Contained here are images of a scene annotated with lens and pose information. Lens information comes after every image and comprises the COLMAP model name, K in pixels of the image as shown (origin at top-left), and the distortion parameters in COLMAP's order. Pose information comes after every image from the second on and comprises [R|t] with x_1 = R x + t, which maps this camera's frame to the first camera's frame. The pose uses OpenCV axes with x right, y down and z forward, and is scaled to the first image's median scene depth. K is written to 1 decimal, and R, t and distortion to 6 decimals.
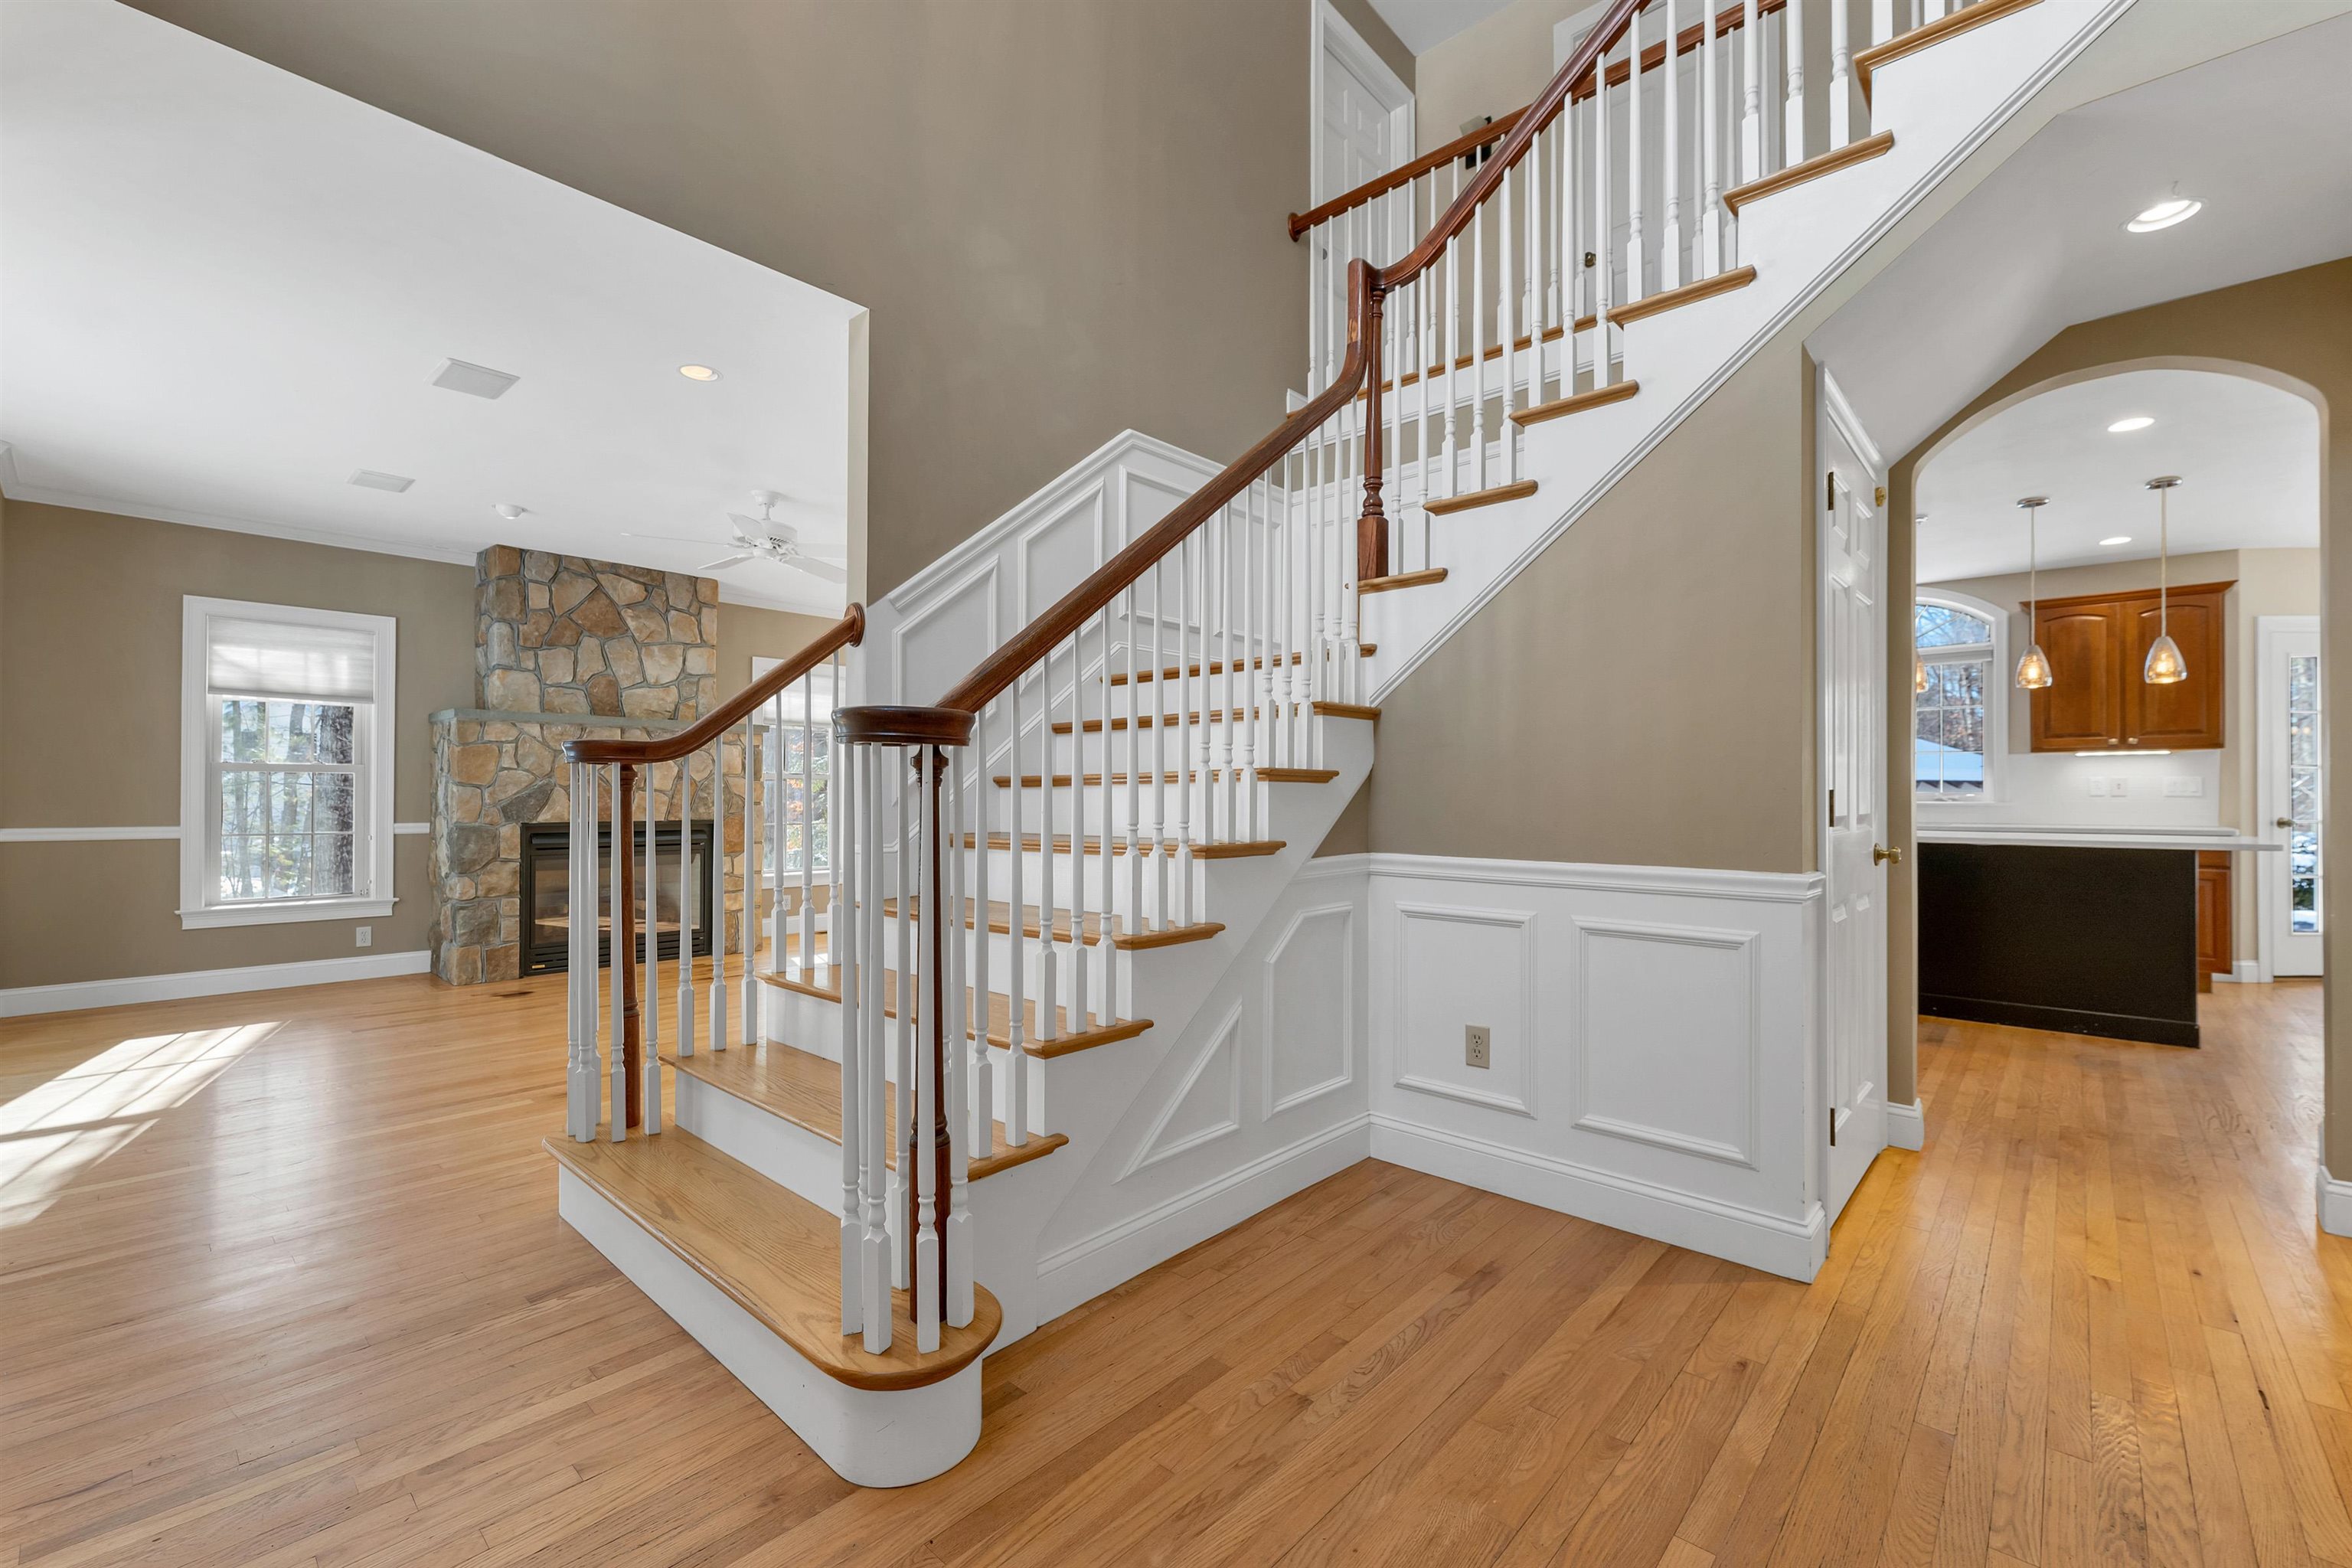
lens RADIAL K [[994.6, 0, 1184.9], [0, 994.6, 779.5], [0, 0, 1]] dist [0.014743, -0.000293]
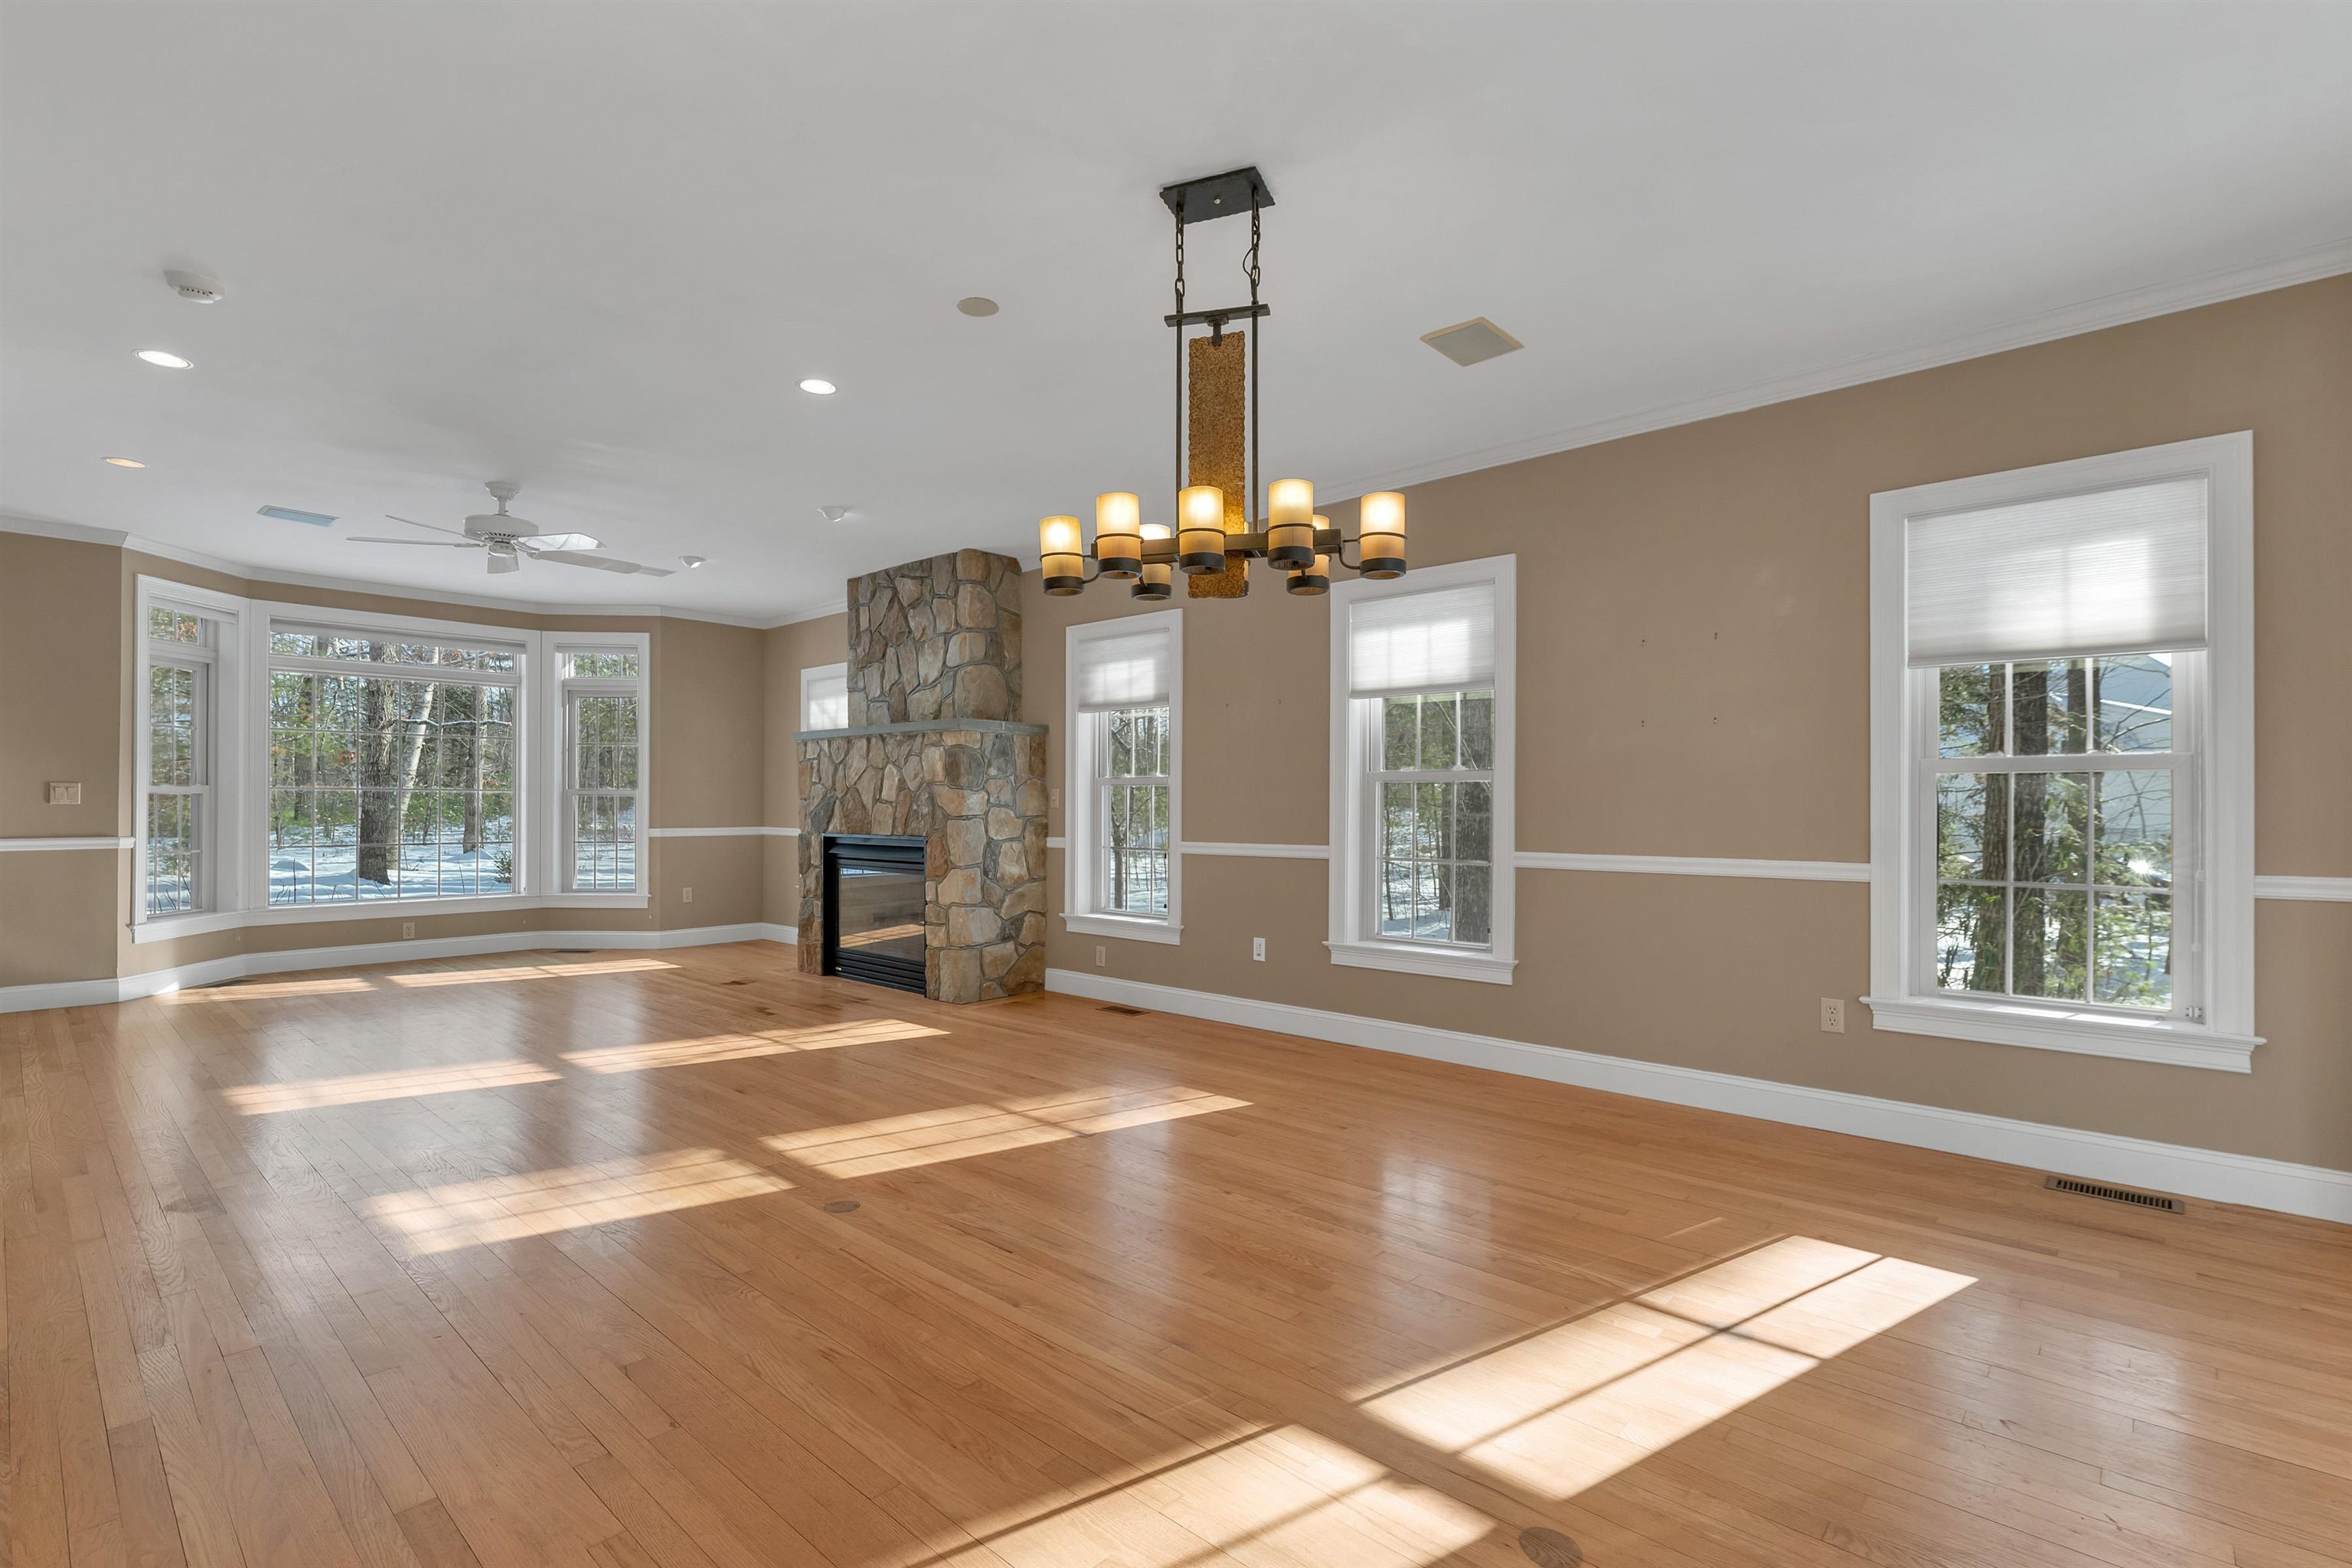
lens RADIAL K [[1026.6, 0, 1180.4], [0, 1026.6, 809.8], [0, 0, 1]] dist [-0.000018, 0.000048]
pose [[0.021050, 0.002015, -0.999776, 0.457578], [0.011617, 0.999930, 0.002260, 0.020884], [0.999711, -0.011662, 0.021025, 1.367281]]
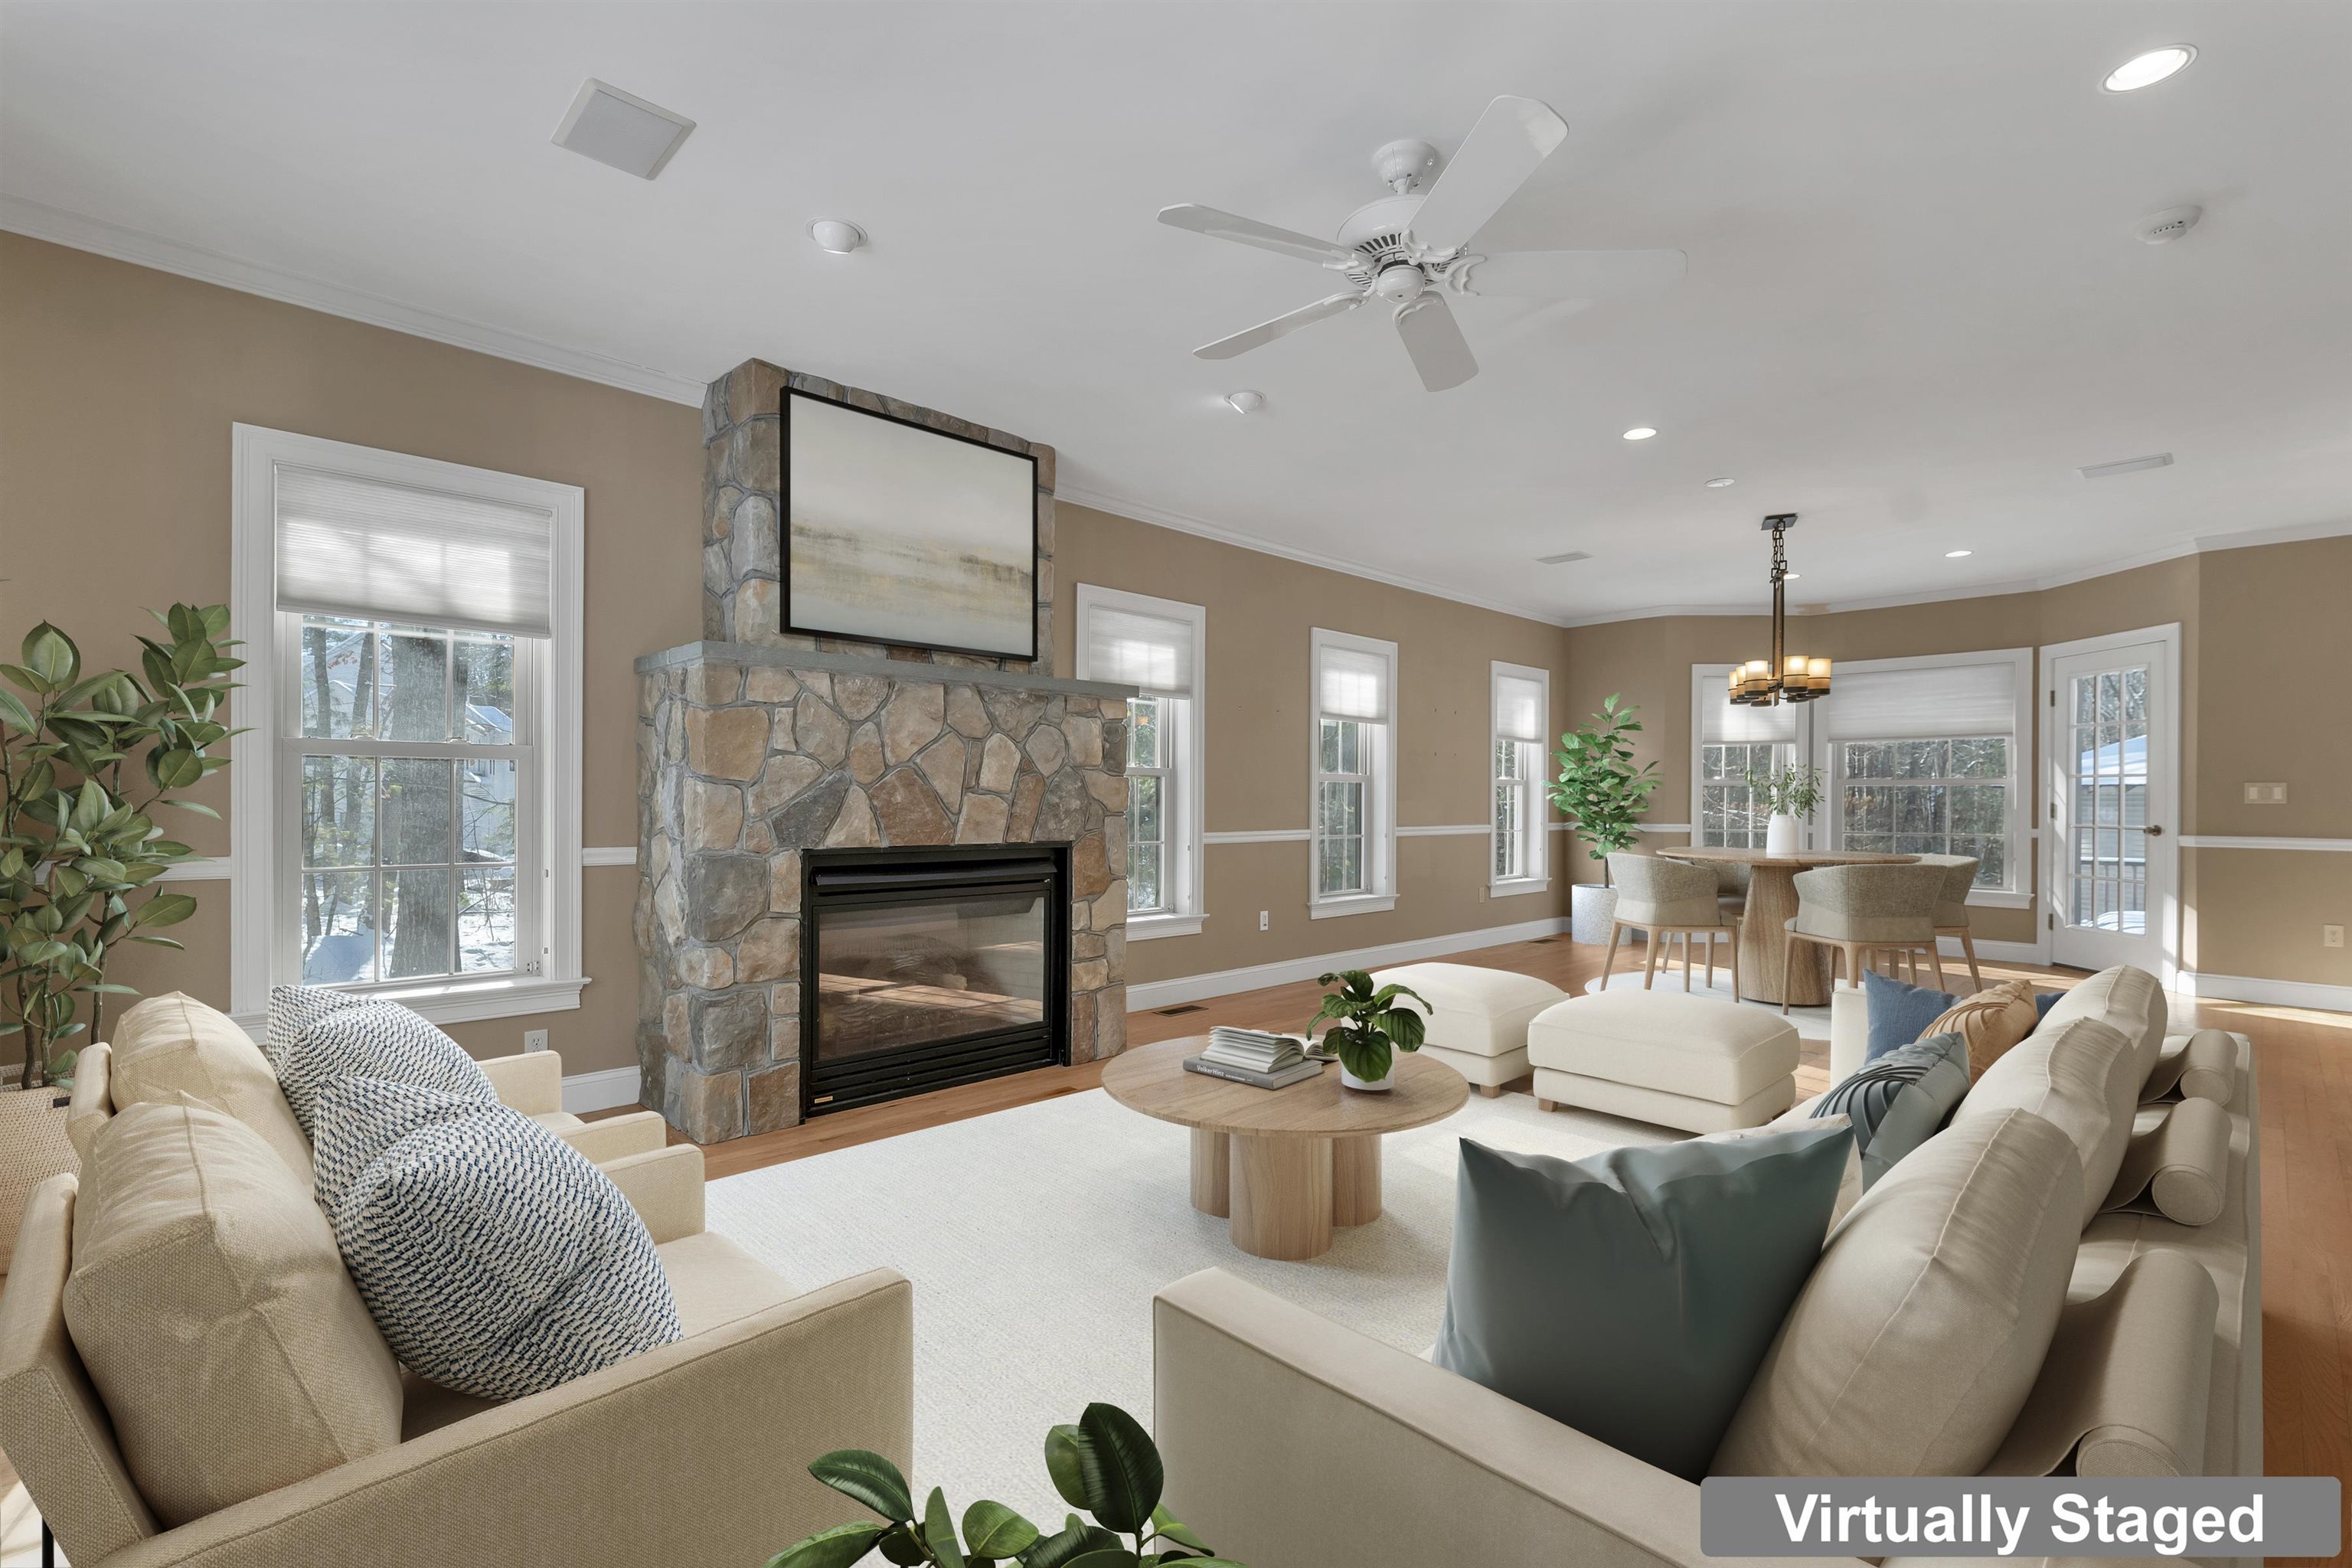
lens RADIAL K [[1063.4, 0, 1212.6], [0, 1063.4, 793.3], [0, 0, 1]] dist [0.002521, 0.000017]
pose [[0.999168, 0.003570, -0.040624, -0.407562], [-0.003156, 0.999942, 0.010273, 0.005228], [0.040658, -0.010136, 0.999122, 0.411907]]
